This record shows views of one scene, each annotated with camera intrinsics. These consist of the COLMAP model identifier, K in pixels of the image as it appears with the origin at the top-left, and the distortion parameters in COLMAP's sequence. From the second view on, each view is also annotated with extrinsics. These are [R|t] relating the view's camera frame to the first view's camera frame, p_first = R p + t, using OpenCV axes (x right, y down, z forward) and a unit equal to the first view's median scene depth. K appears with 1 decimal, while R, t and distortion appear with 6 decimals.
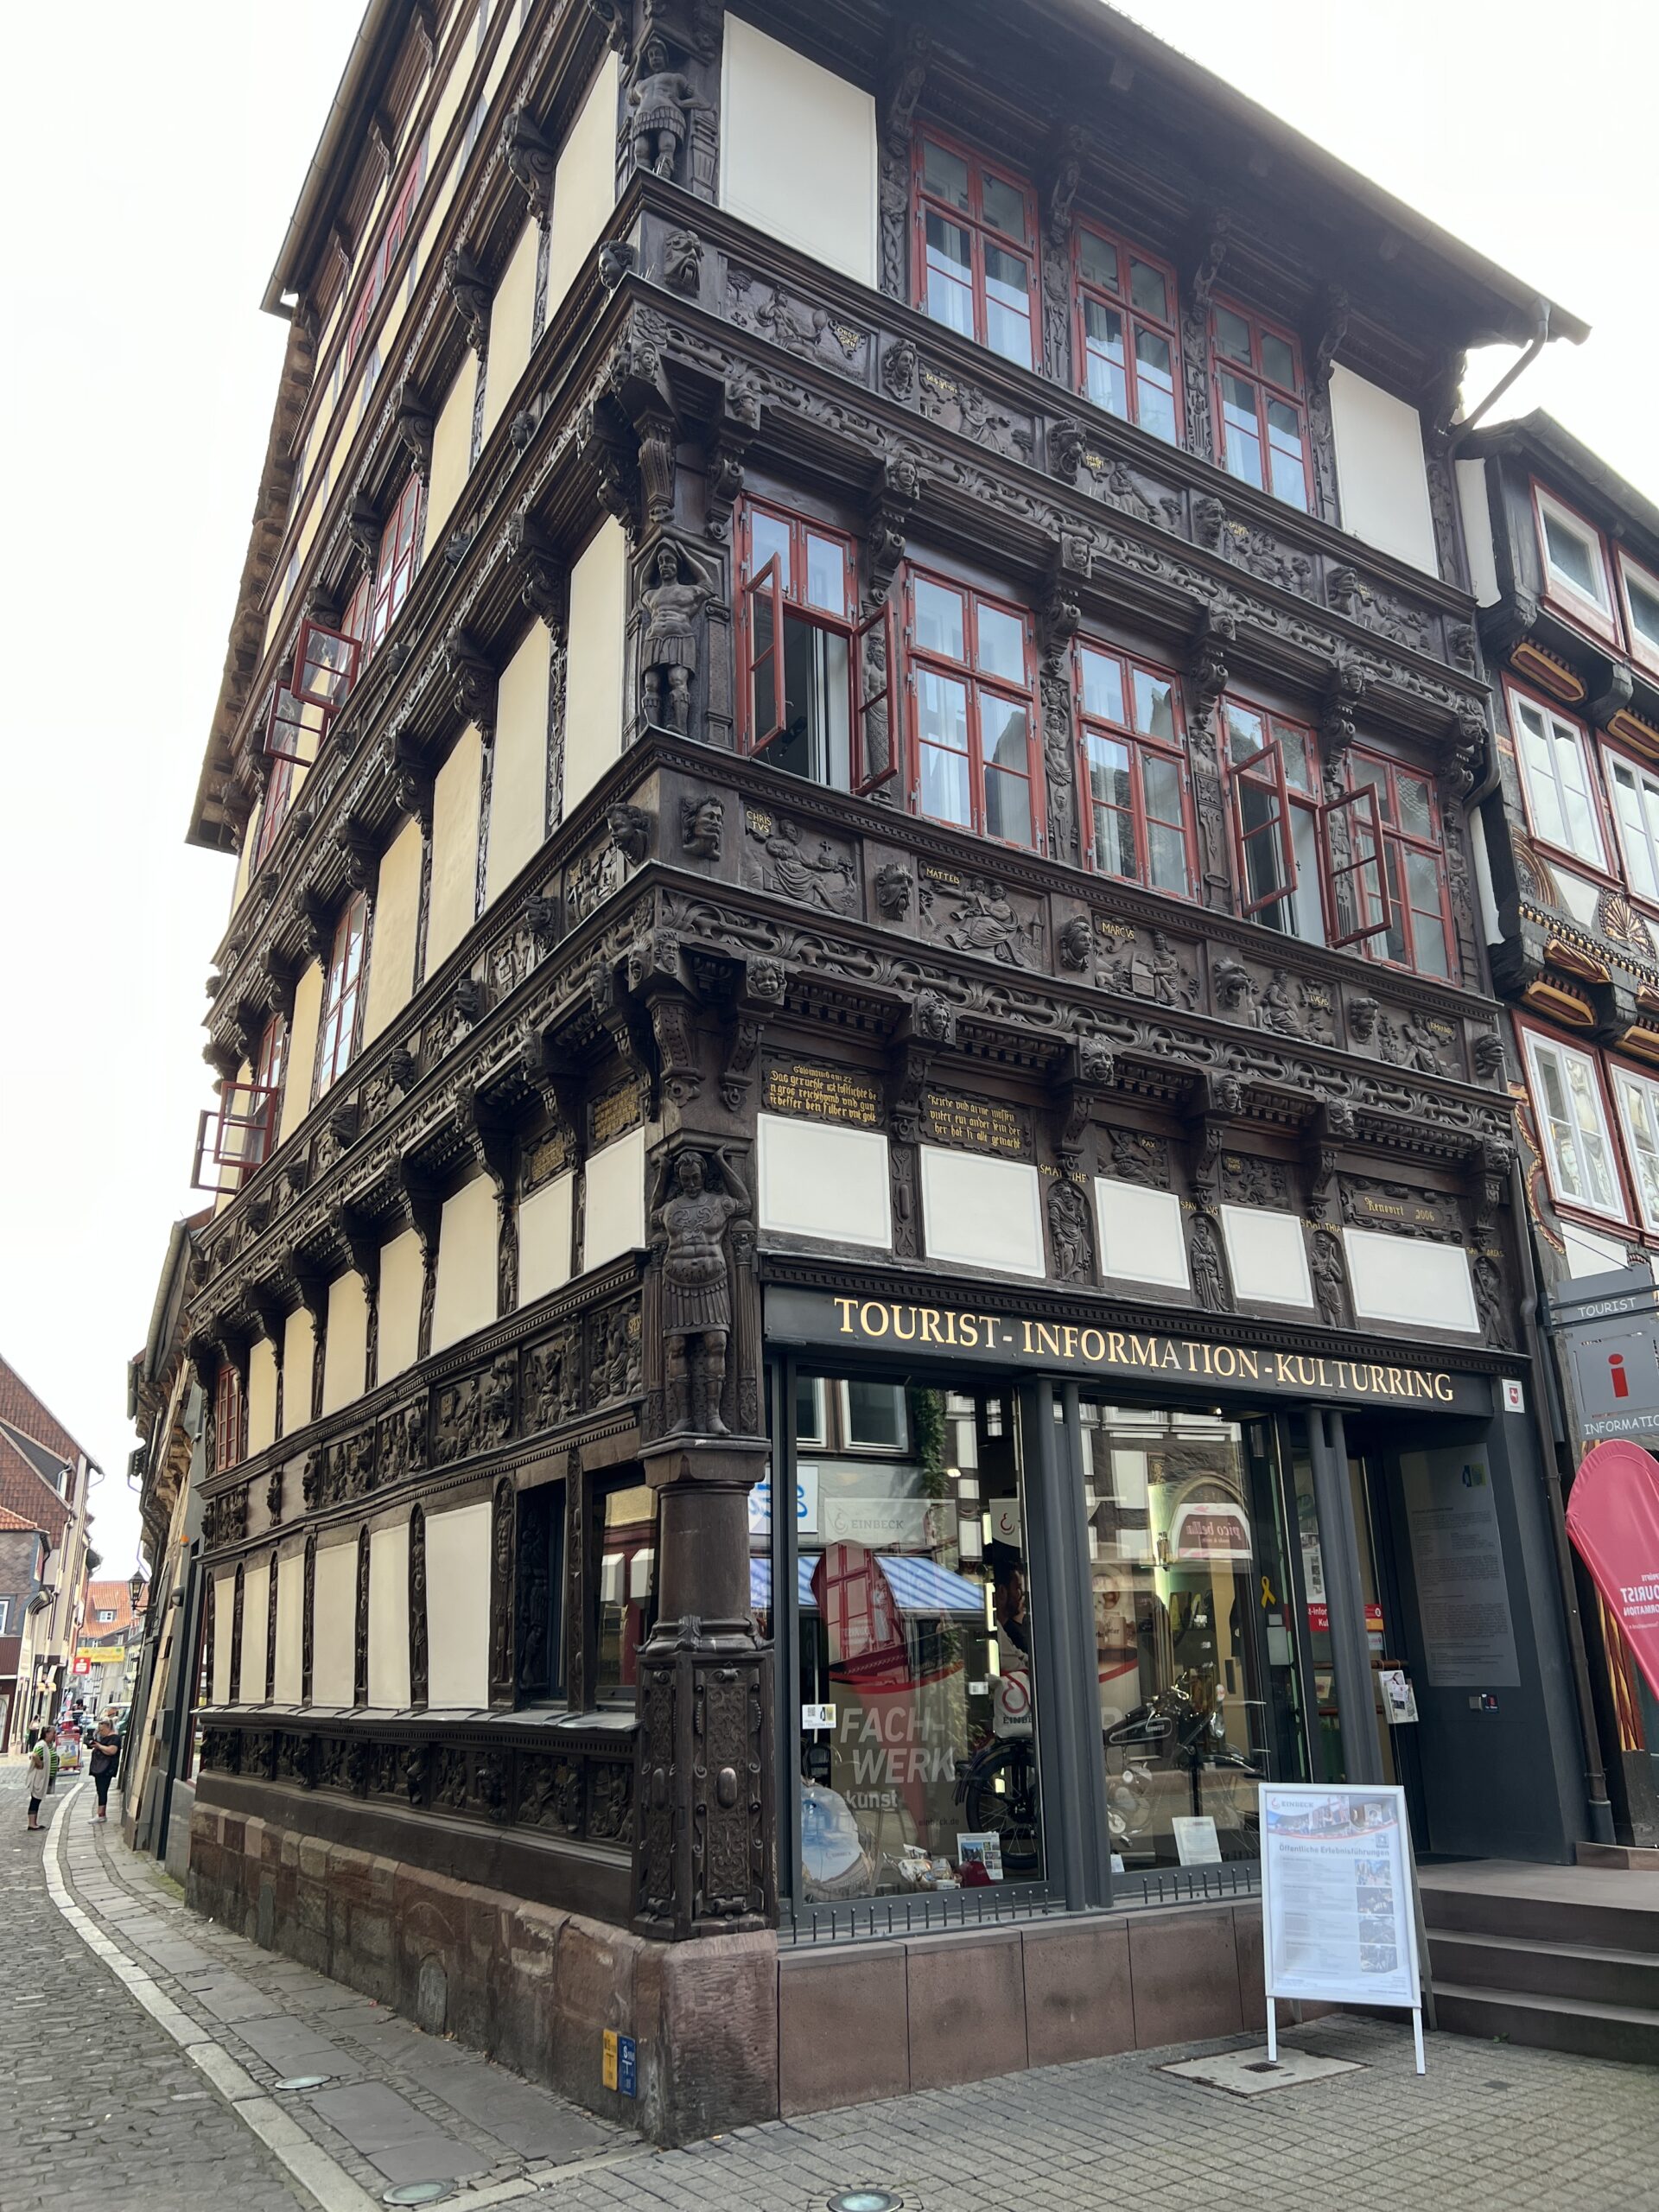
lens RADIAL K [[1662.1, 0, 829.5], [0, 1662.1, 1106.0], [0, 0, 1]] dist [0.048919, -0.062096]
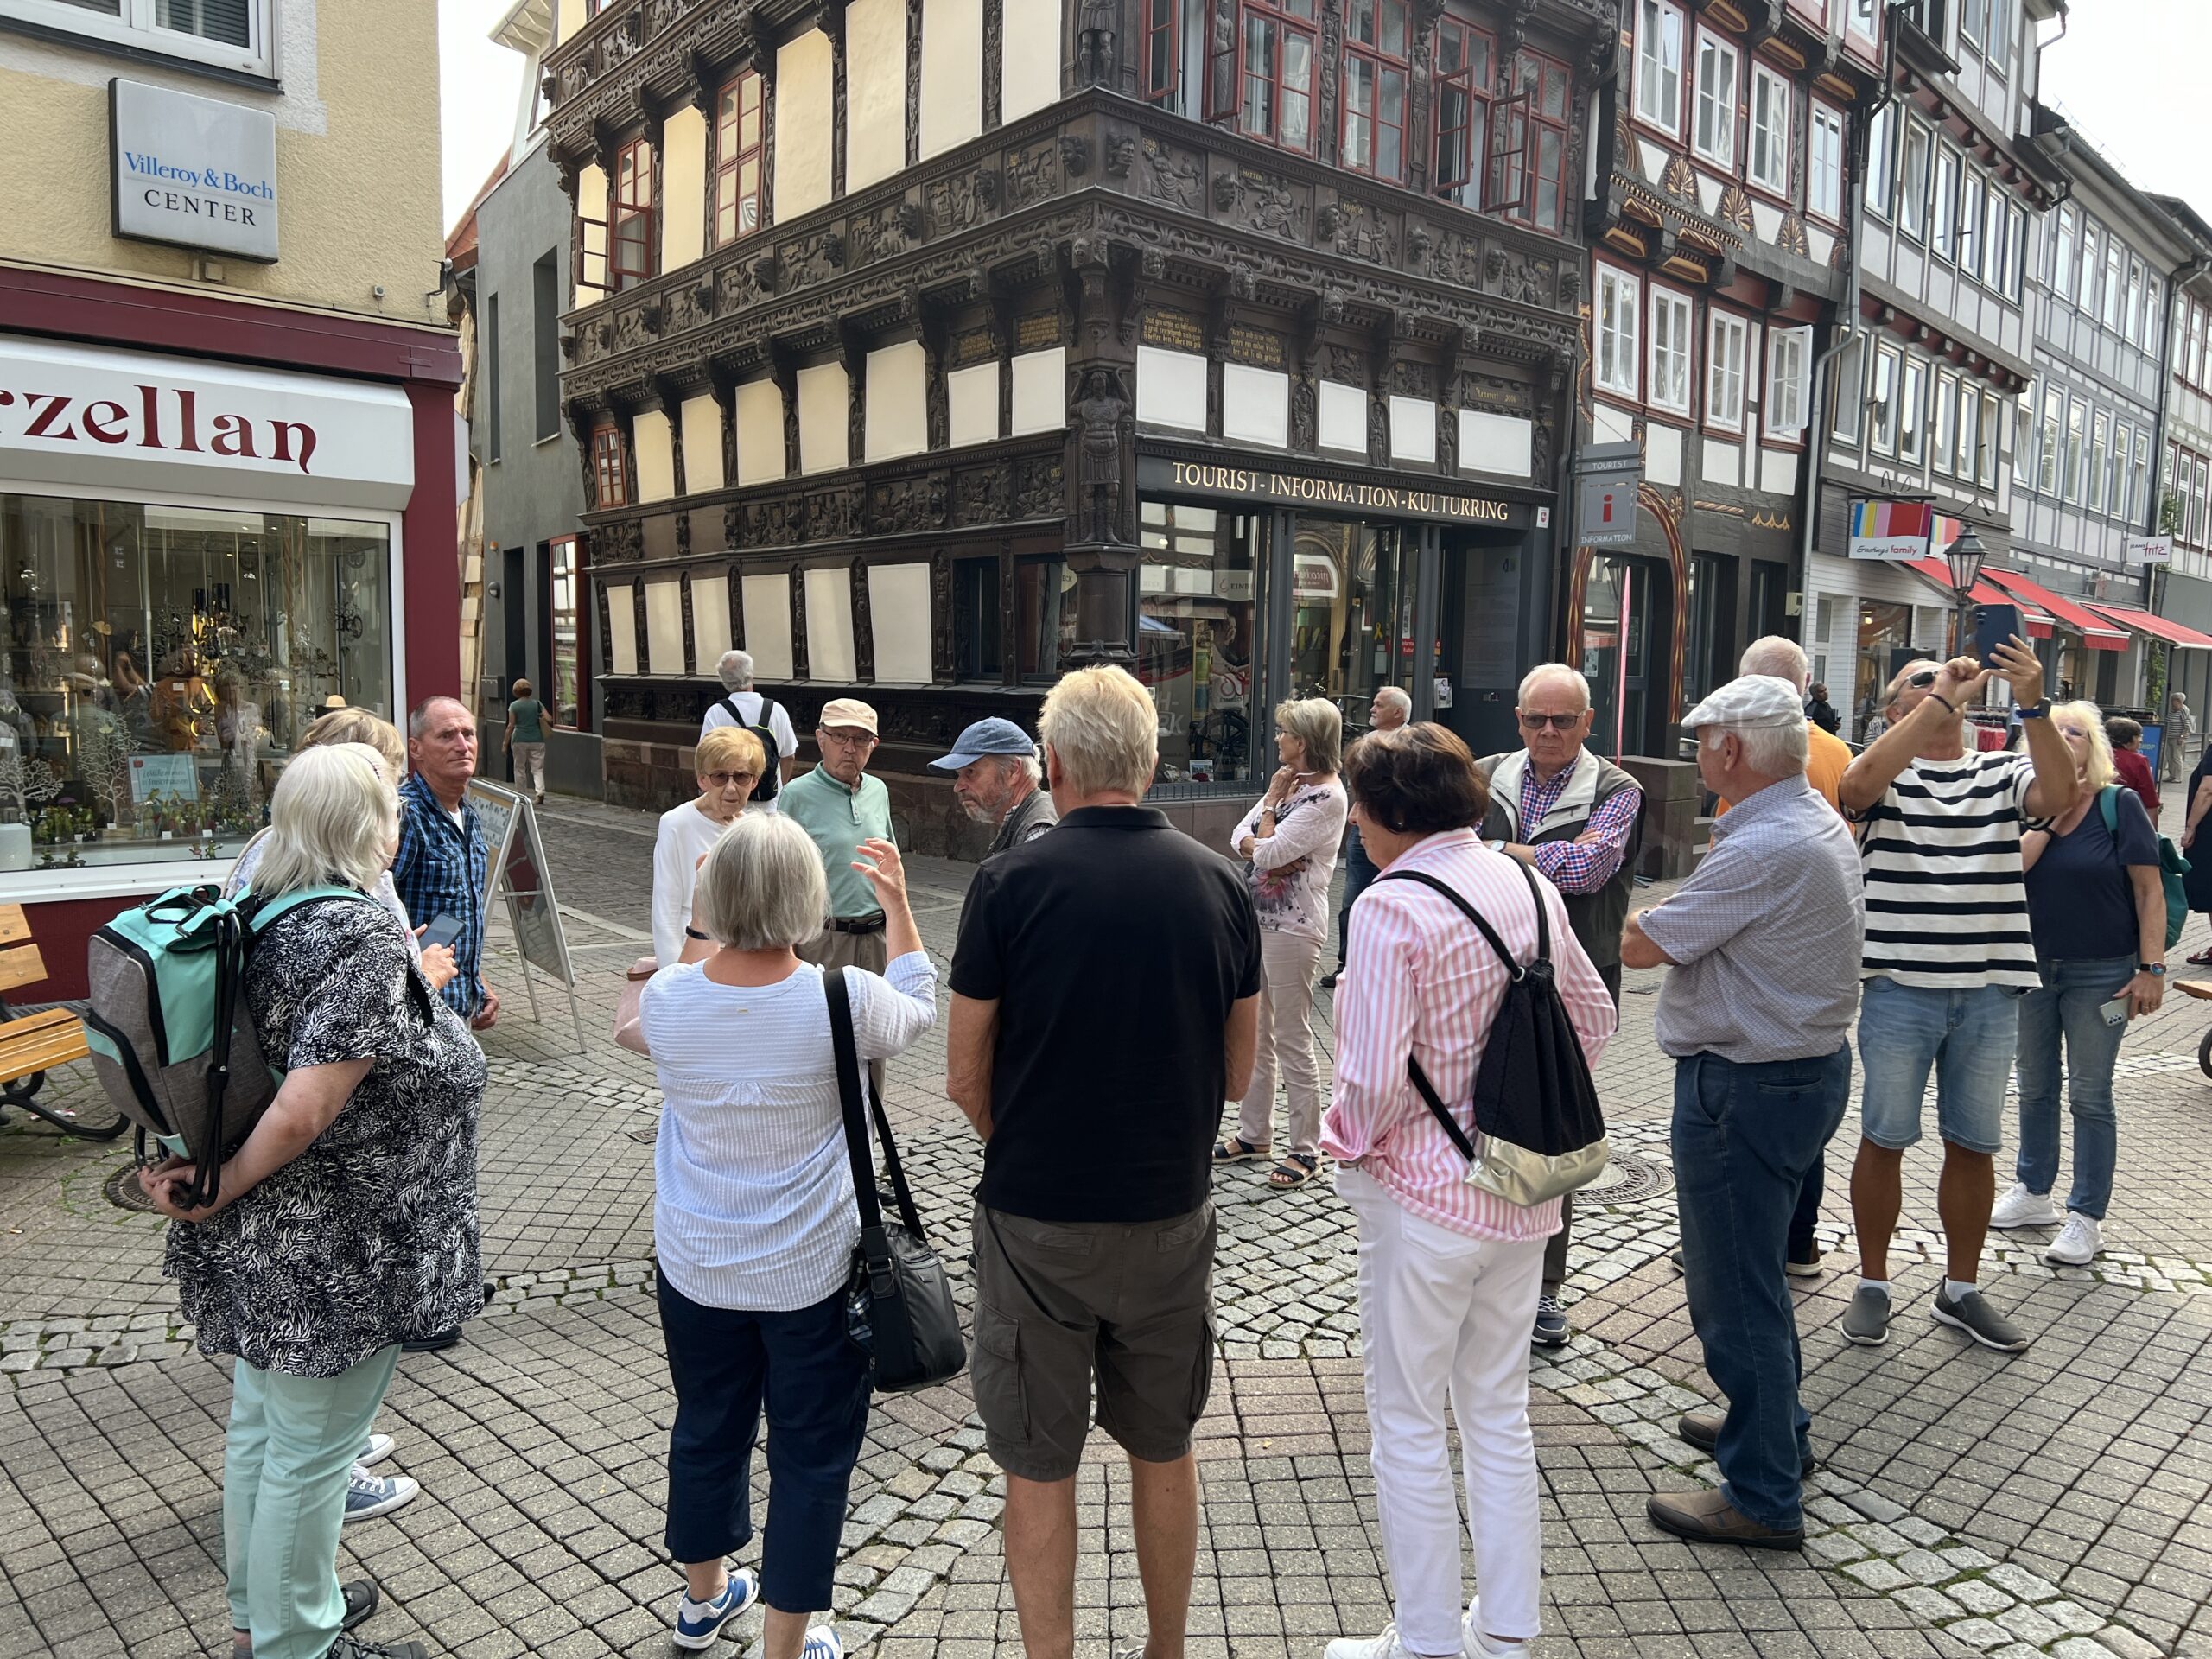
lens RADIAL K [[1673.6, 0, 1097.9], [0, 1673.6, 822.4], [0, 0, 1]] dist [0.039572, -0.034086]
pose [[0.989970, 0.020856, 0.139731, -0.244840], [-0.076002, 0.912356, 0.402282, -0.185572], [-0.119094, -0.408867, 0.904790, -0.552004]]
